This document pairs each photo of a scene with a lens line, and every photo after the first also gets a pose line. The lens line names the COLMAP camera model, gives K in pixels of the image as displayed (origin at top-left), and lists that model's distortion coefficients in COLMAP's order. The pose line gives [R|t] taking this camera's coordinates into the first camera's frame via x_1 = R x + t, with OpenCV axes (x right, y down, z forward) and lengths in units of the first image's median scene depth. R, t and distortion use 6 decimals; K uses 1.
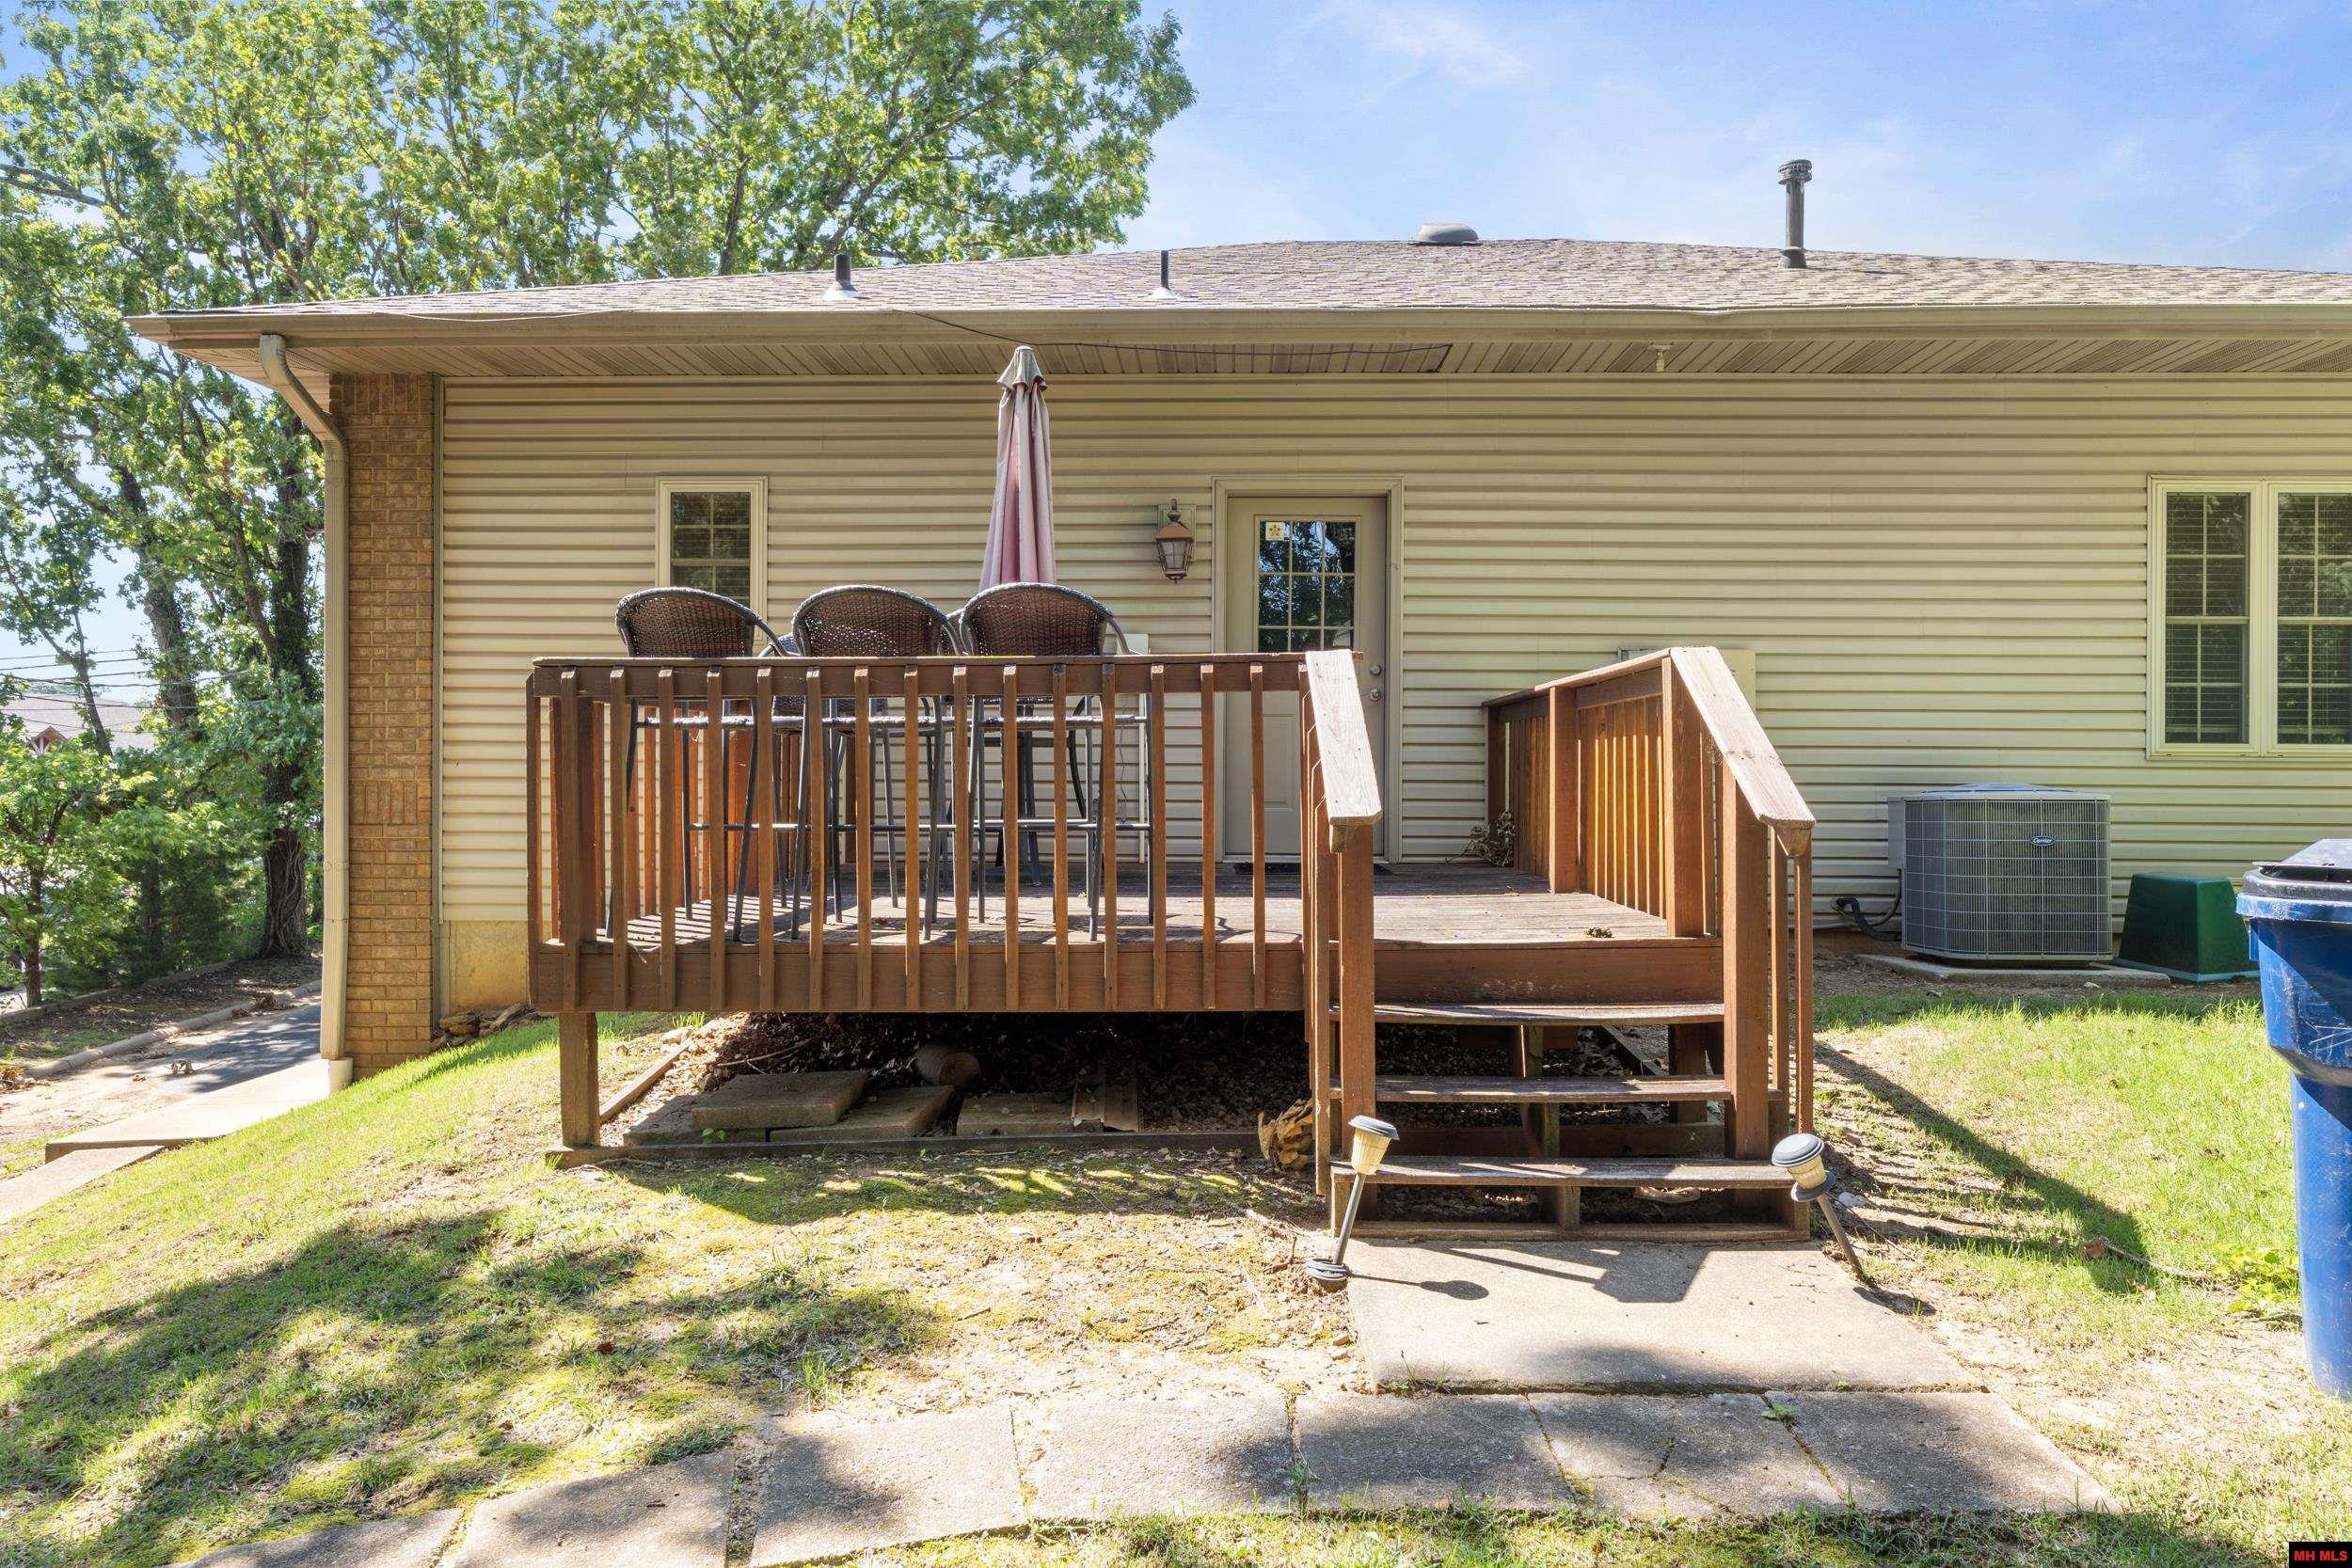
lens RADIAL K [[1484.4, 0, 1166.8], [0, 1484.4, 764.2], [0, 0, 1]] dist [-0.009024, -0.004545]
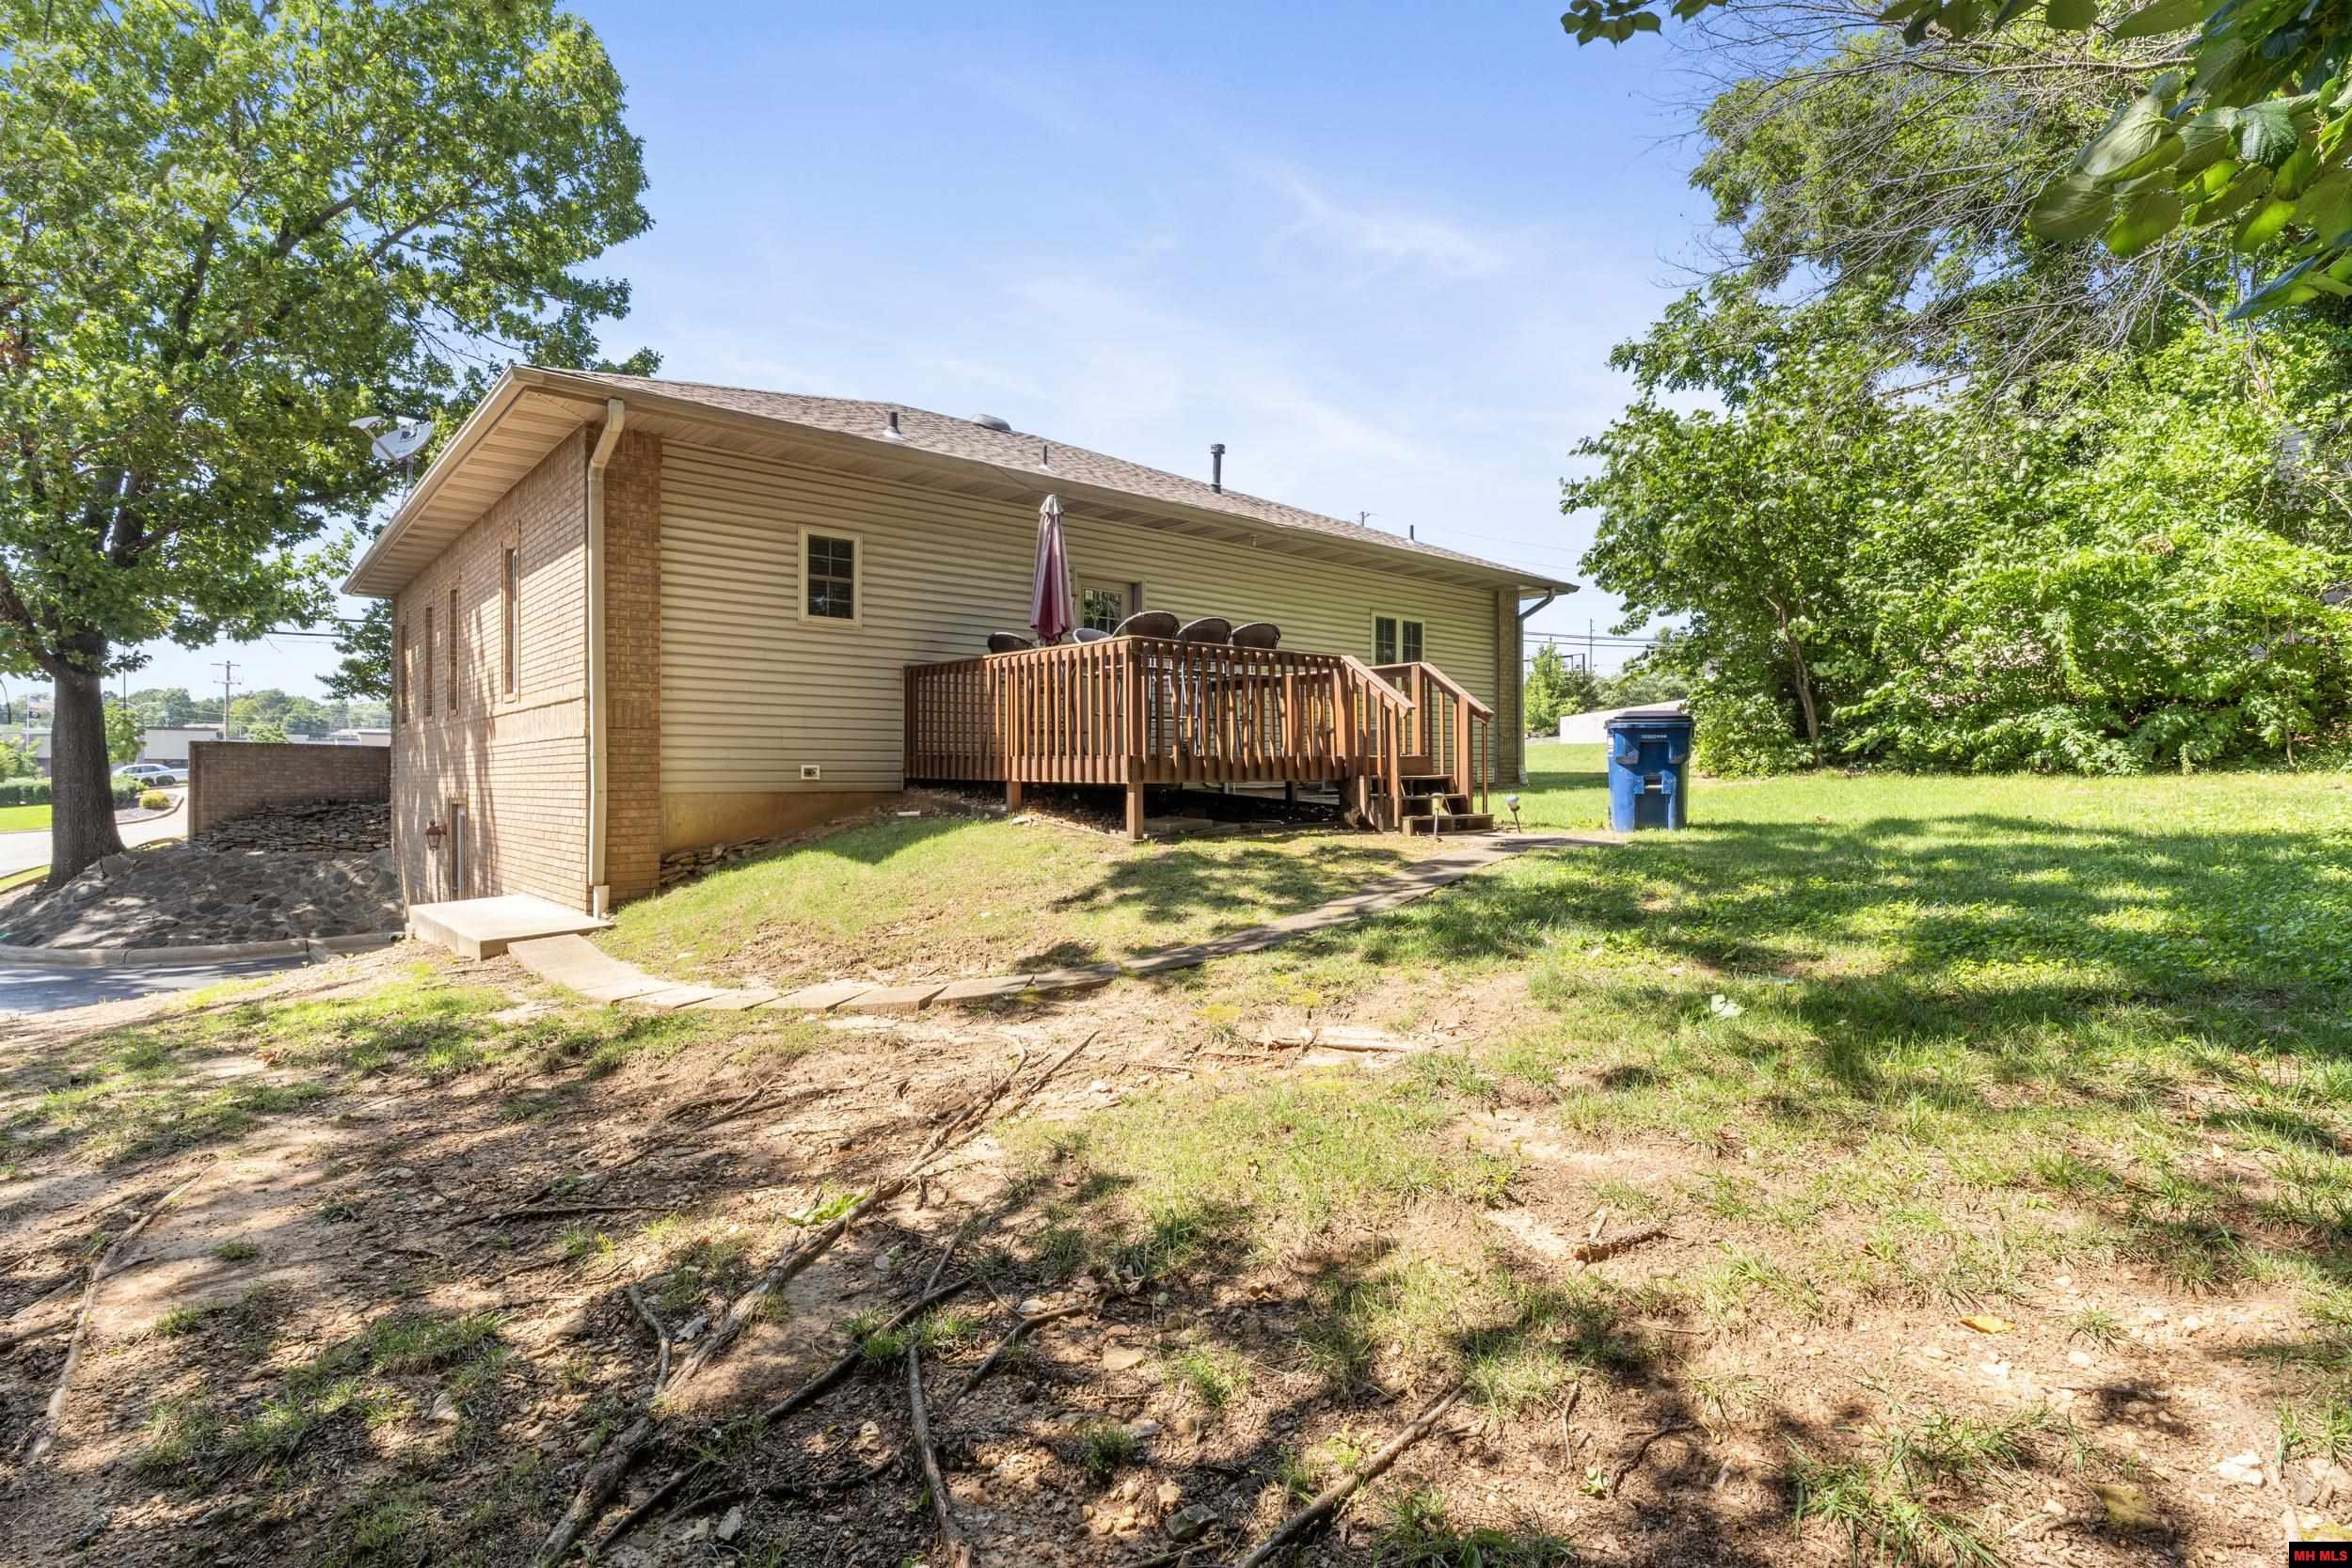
lens RADIAL K [[1153.7, 0, 1180.2], [0, 1153.7, 776.9], [0, 0, 1]] dist [0.001541, 0.000099]
pose [[0.731921, -0.004454, 0.681375, -0.936085], [0.000418, 0.999981, 0.006088, 0.084616], [-0.681390, -0.004171, 0.731909, -0.245978]]
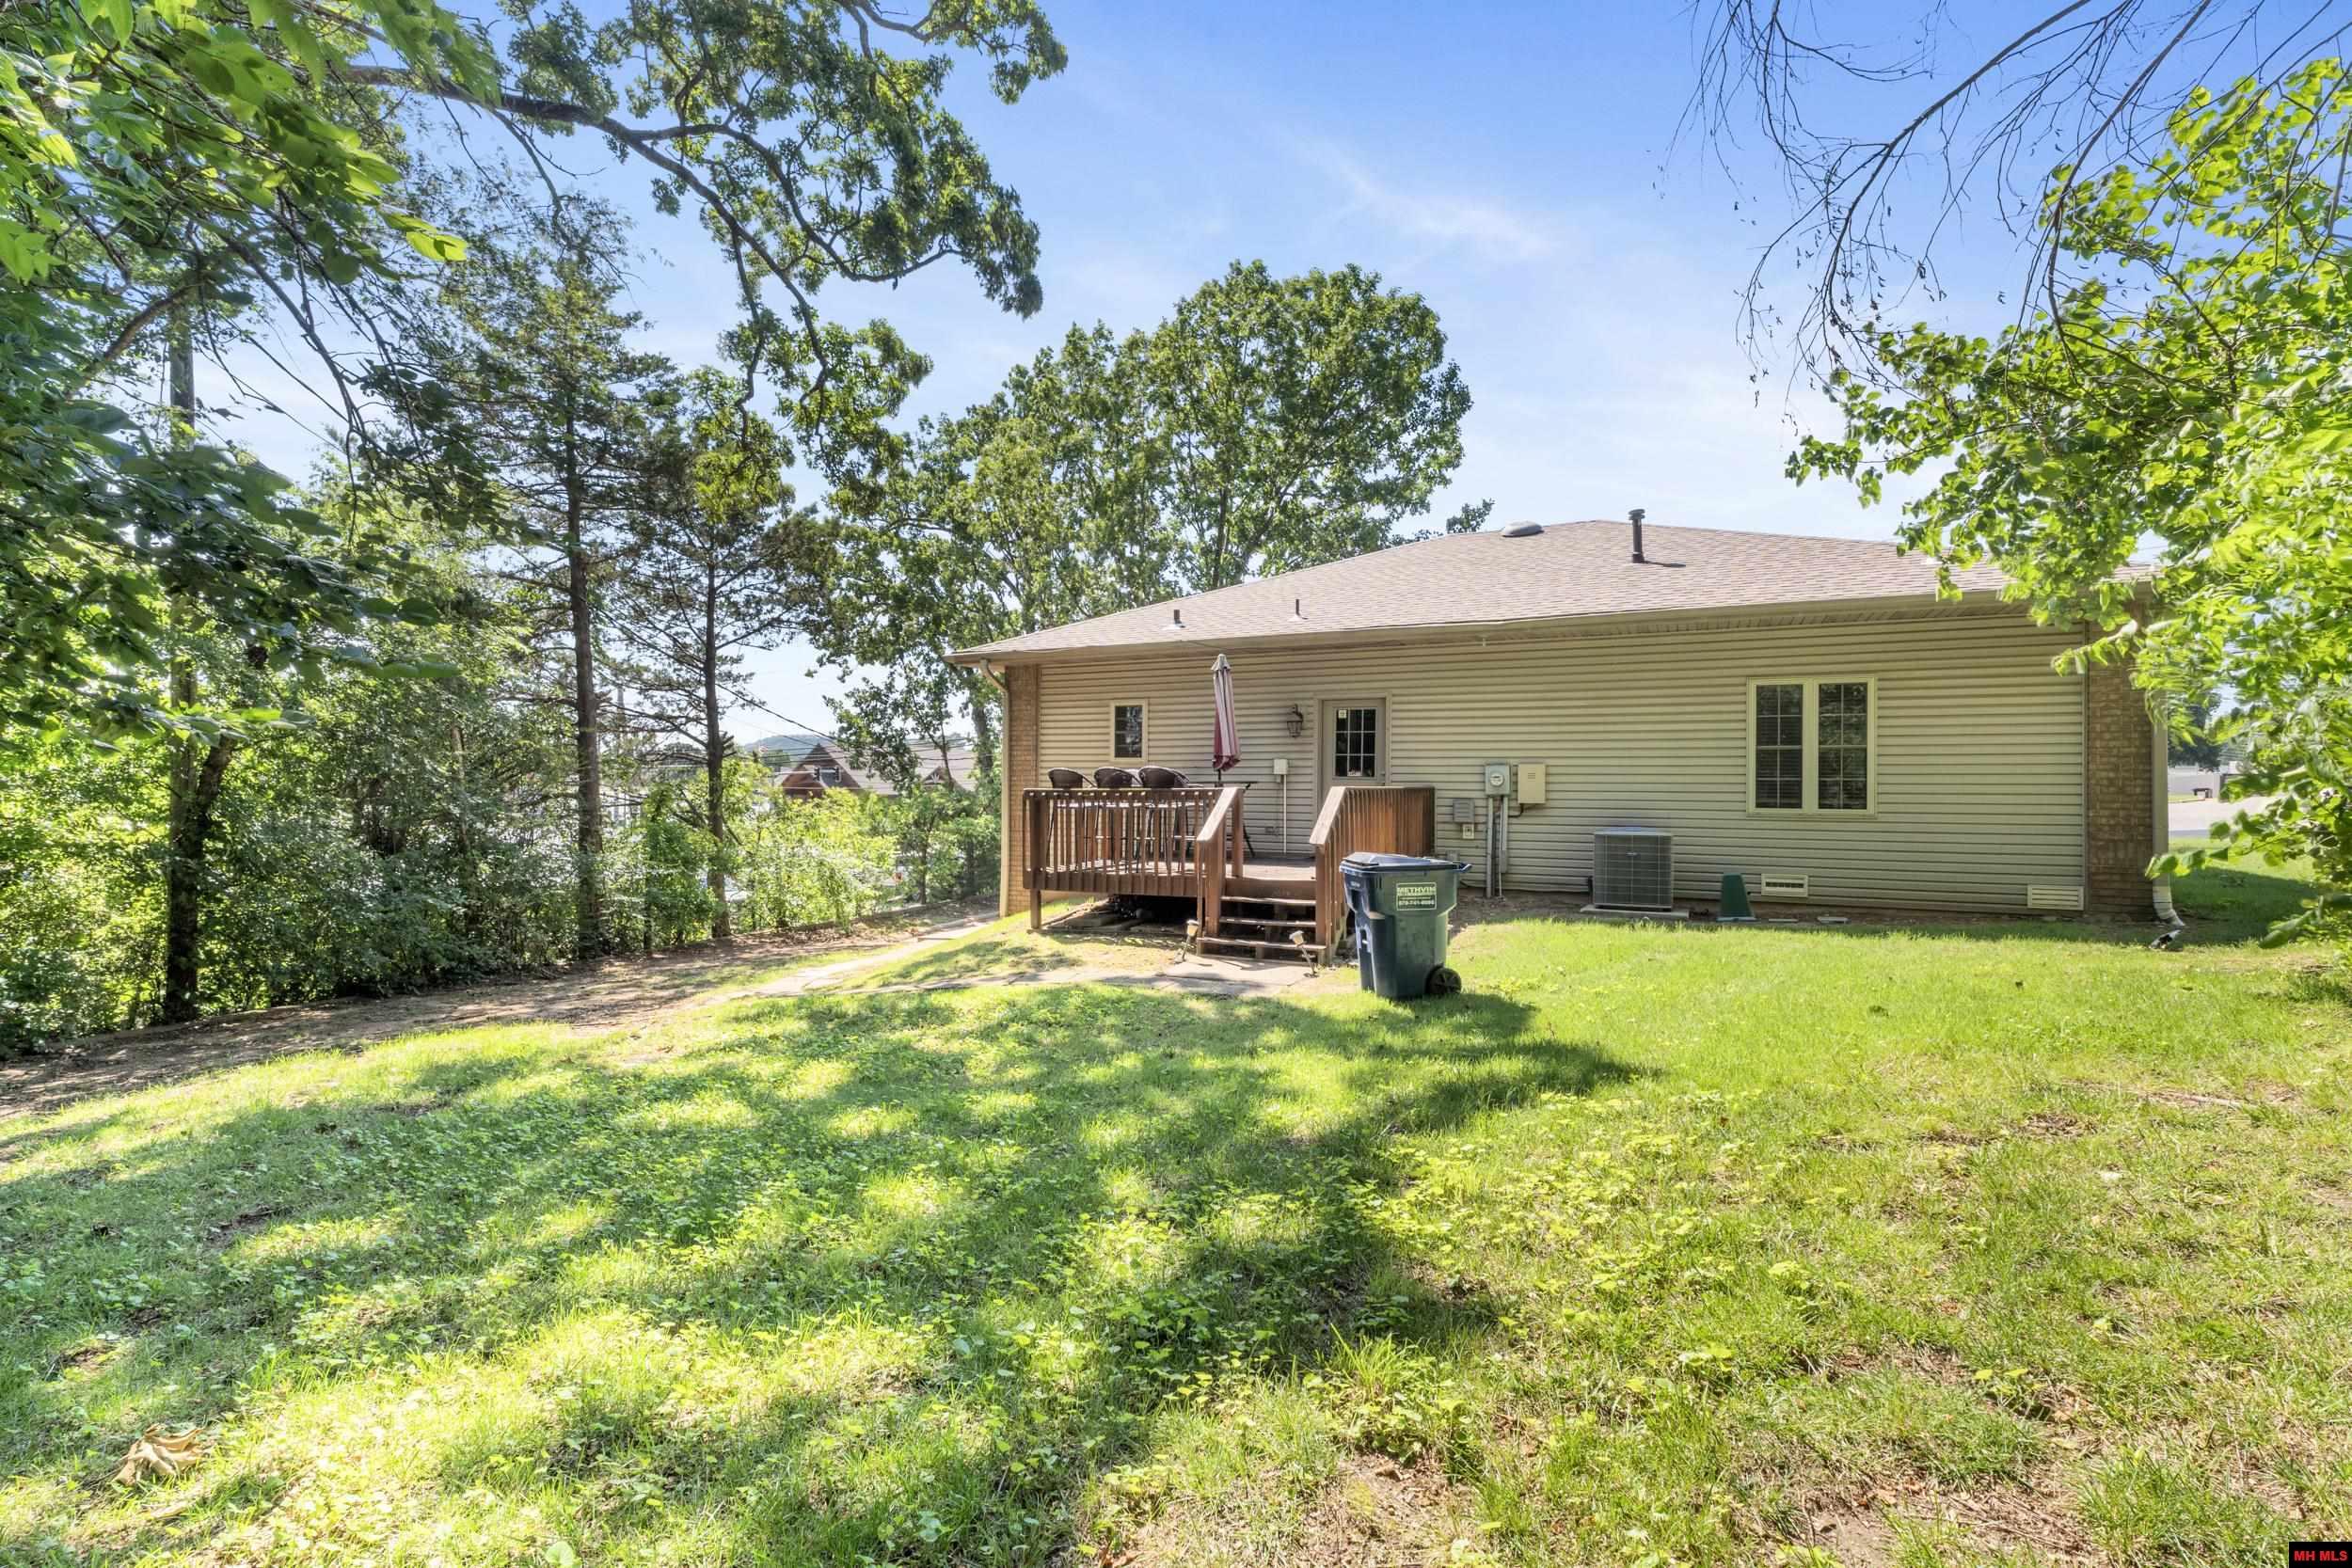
lens RADIAL K [[1077.8, 0, 1179.0], [0, 1077.8, 791.1], [0, 0, 1]] dist [-0.004958, -0.000323]
pose [[0.907055, 0.002648, -0.421004, 0.576255], [0.003556, 0.999896, 0.013951, -0.060955], [0.420997, -0.014152, 0.906951, -0.687385]]
